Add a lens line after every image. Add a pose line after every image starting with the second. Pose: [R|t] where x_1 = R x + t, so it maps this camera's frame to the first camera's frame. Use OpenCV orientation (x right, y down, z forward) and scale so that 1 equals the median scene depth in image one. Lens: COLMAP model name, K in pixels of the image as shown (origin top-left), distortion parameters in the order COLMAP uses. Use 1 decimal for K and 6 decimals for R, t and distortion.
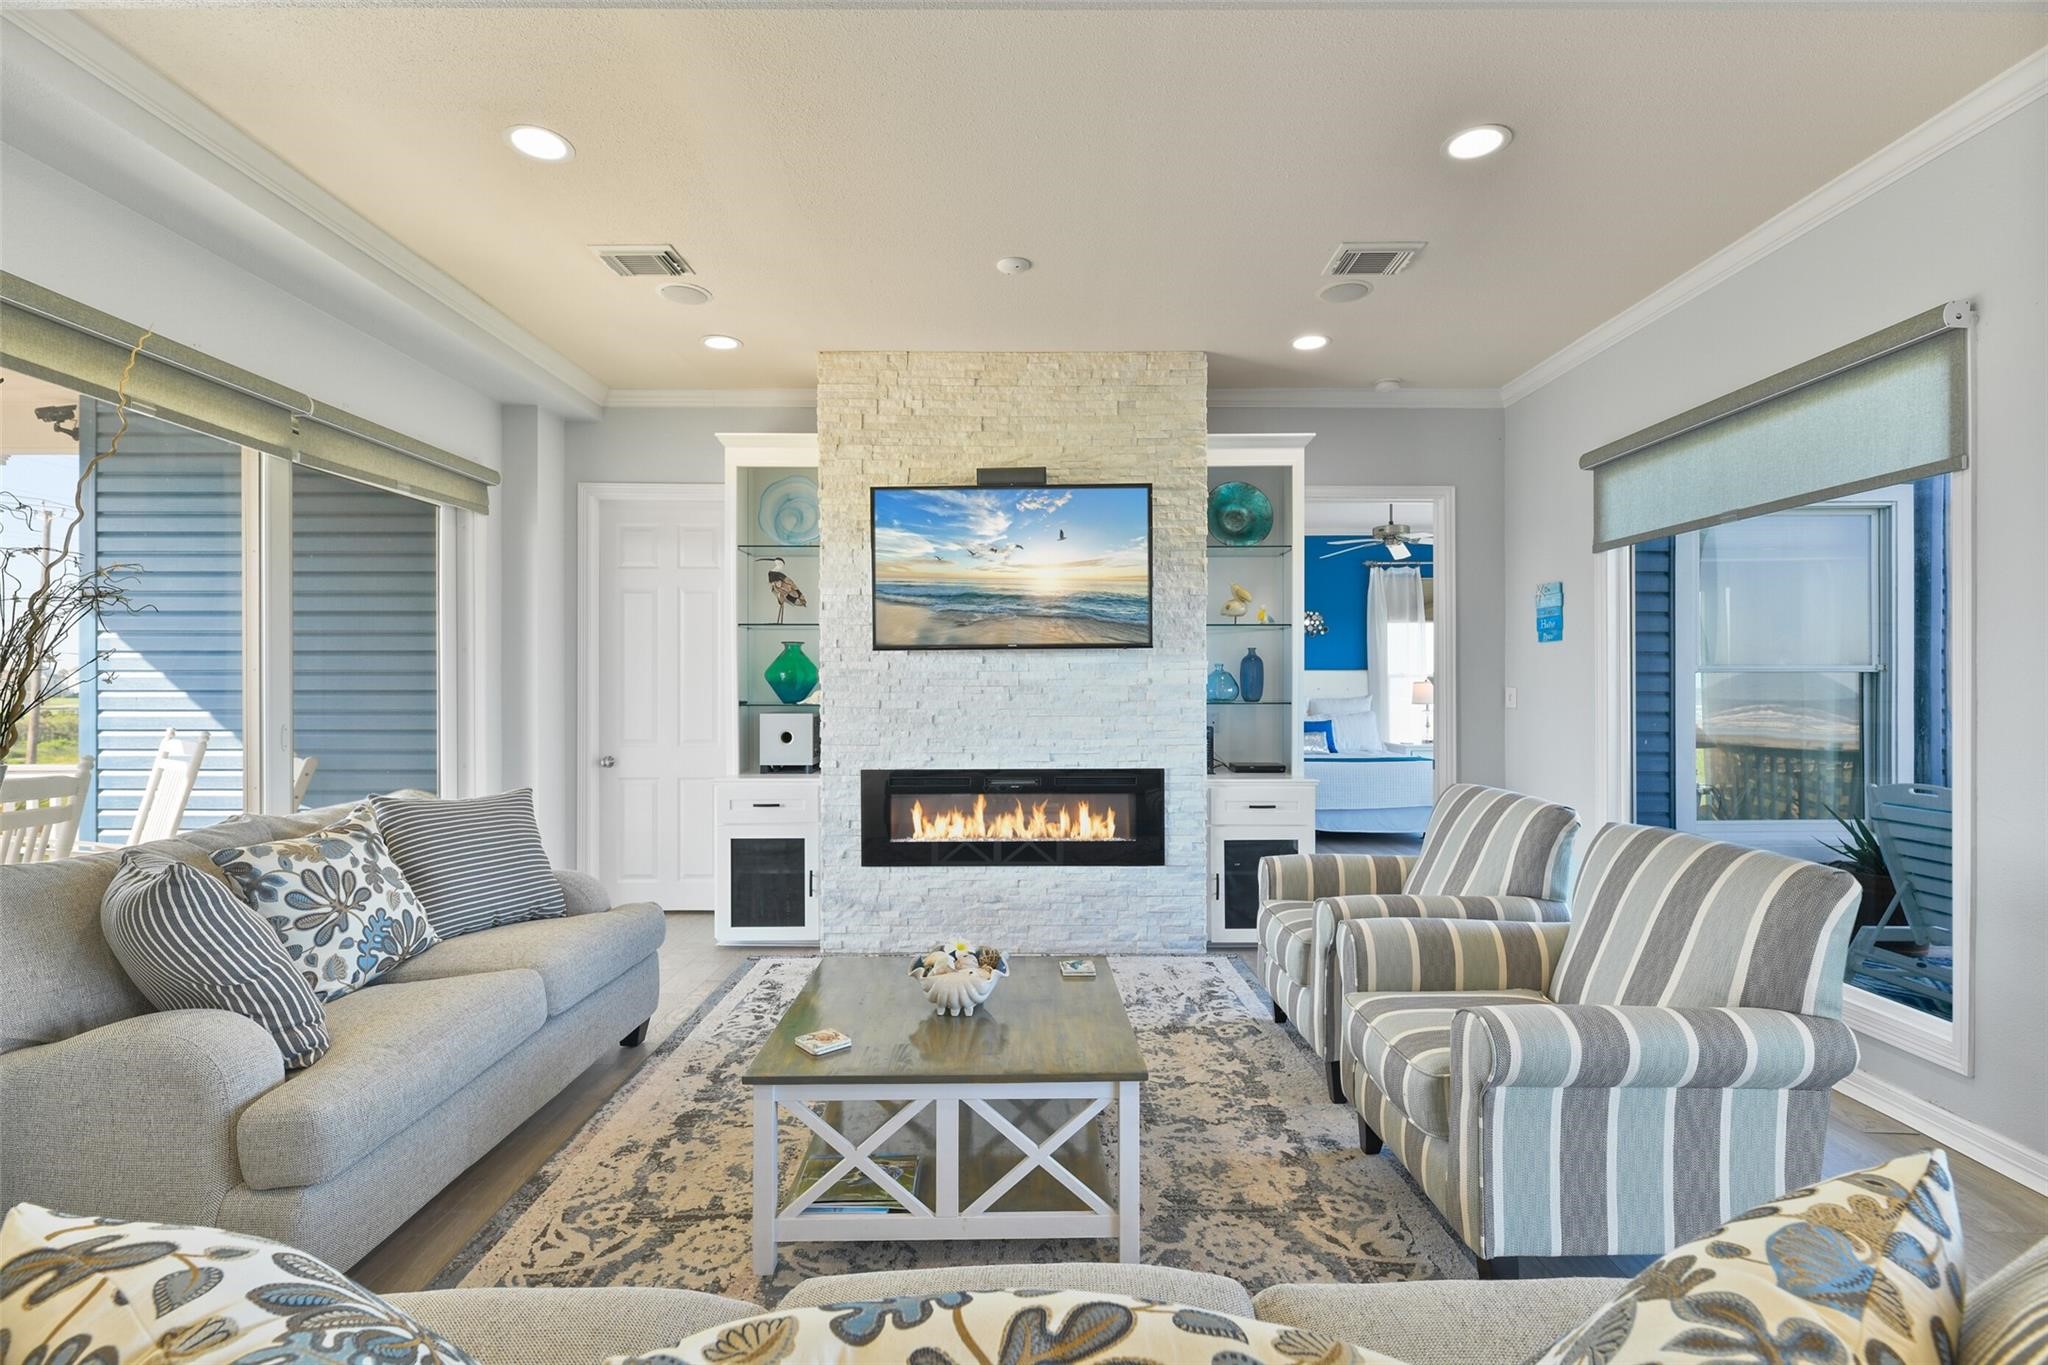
lens RADIAL K [[928.8, 0, 1033.8], [0, 928.8, 694.0], [0, 0, 1]] dist [0.011286, -0.000594]
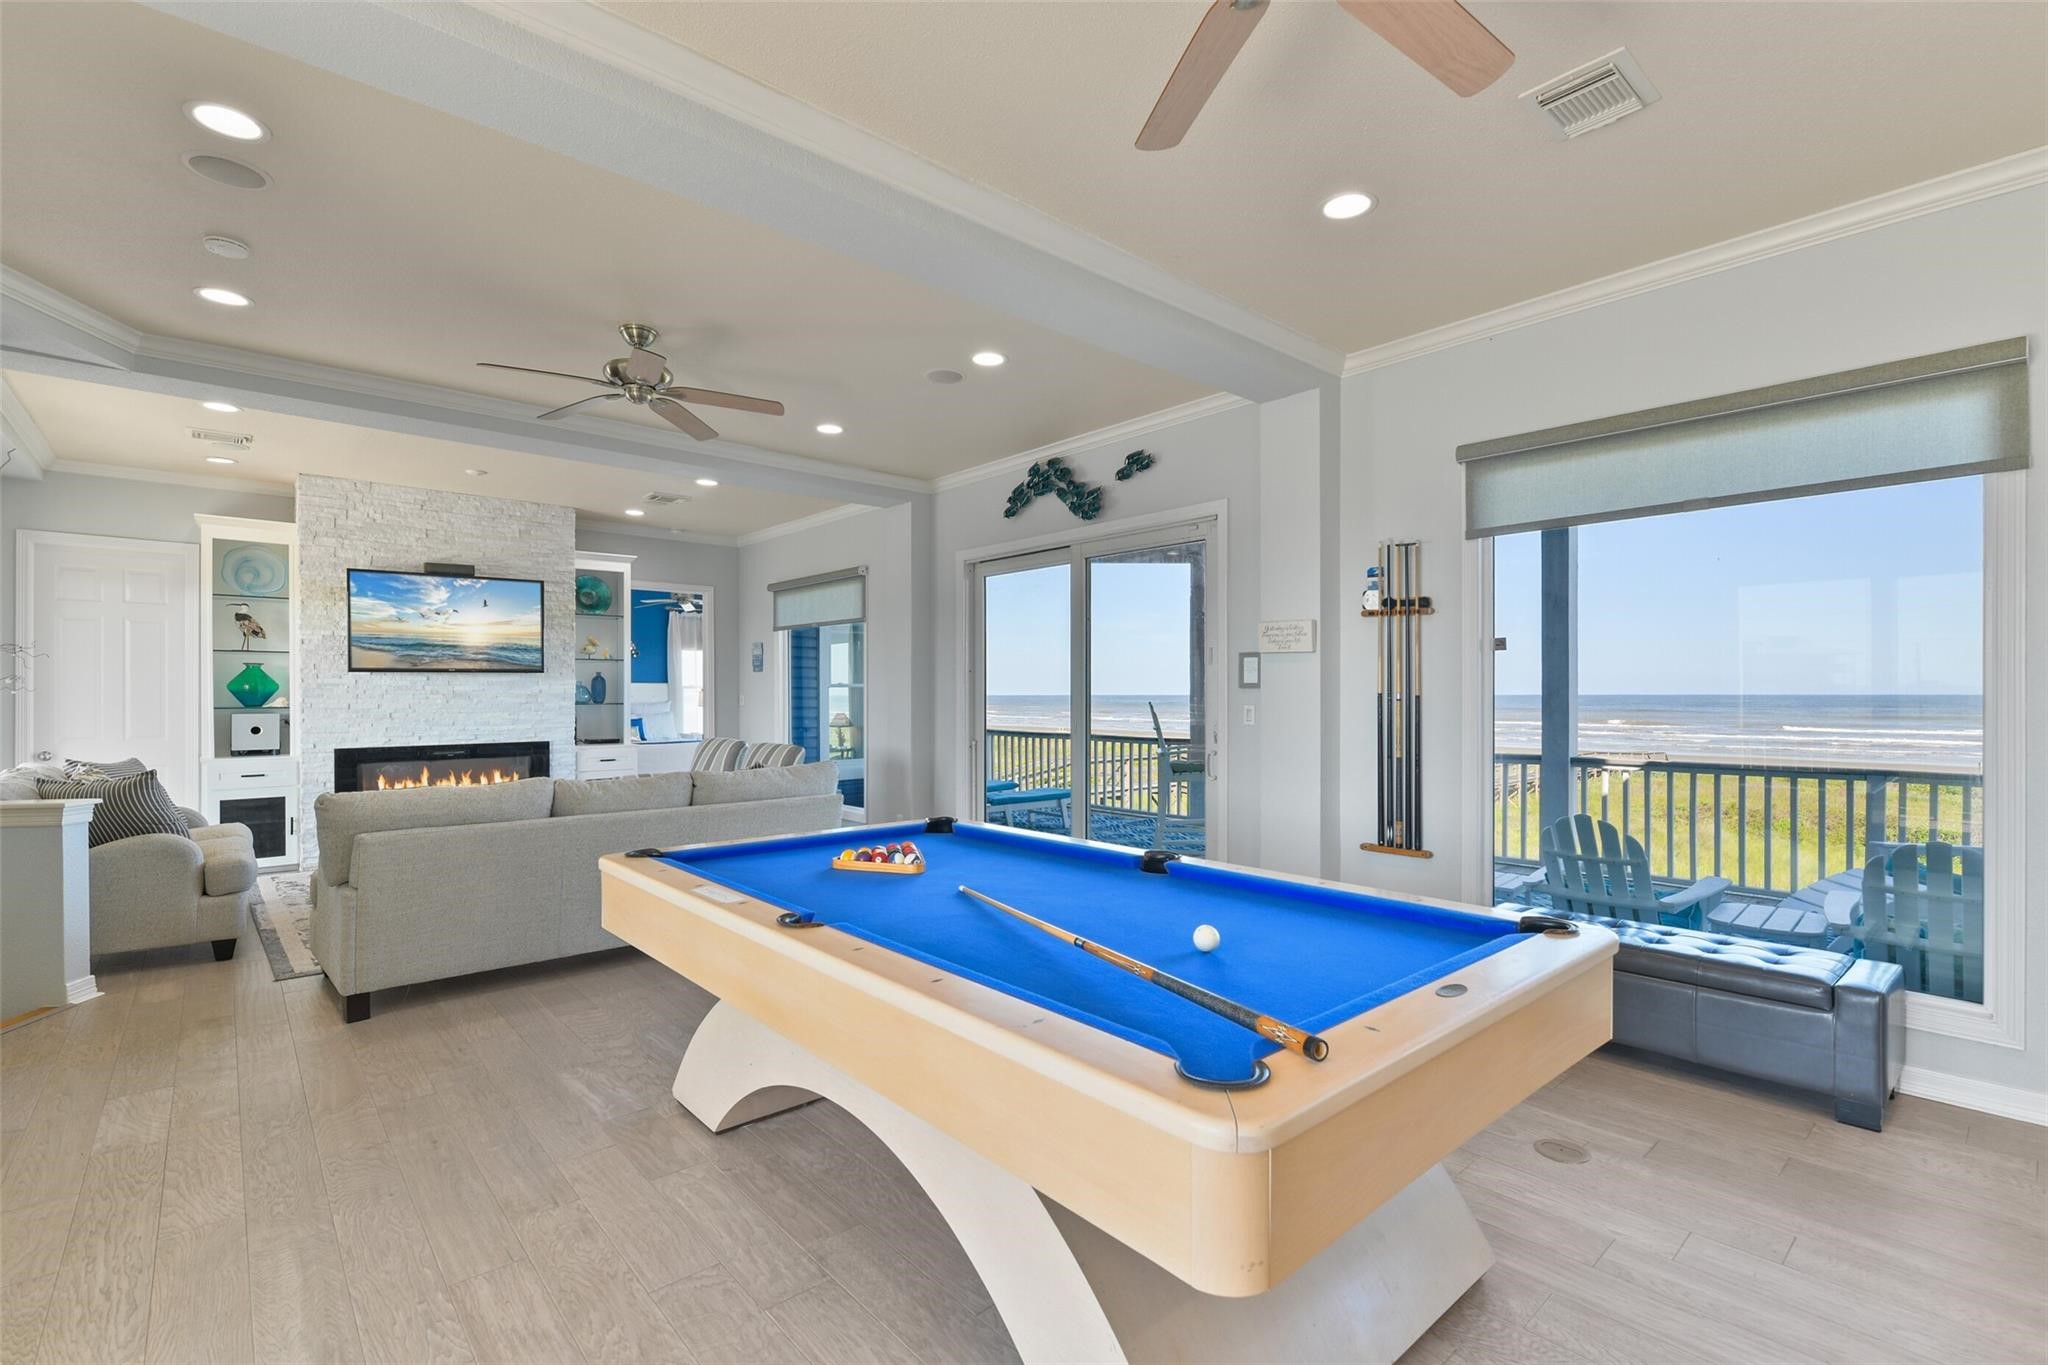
lens RADIAL K [[928.8, 0, 1016.0], [0, 928.8, 693.3], [0, 0, 1]] dist [0.011286, -0.000594]
pose [[0.765191, 0.000141, 0.643803, -0.309201], [0.005112, 0.999967, -0.006294, 0.004954], [-0.643783, 0.008107, 0.765165, -0.887070]]
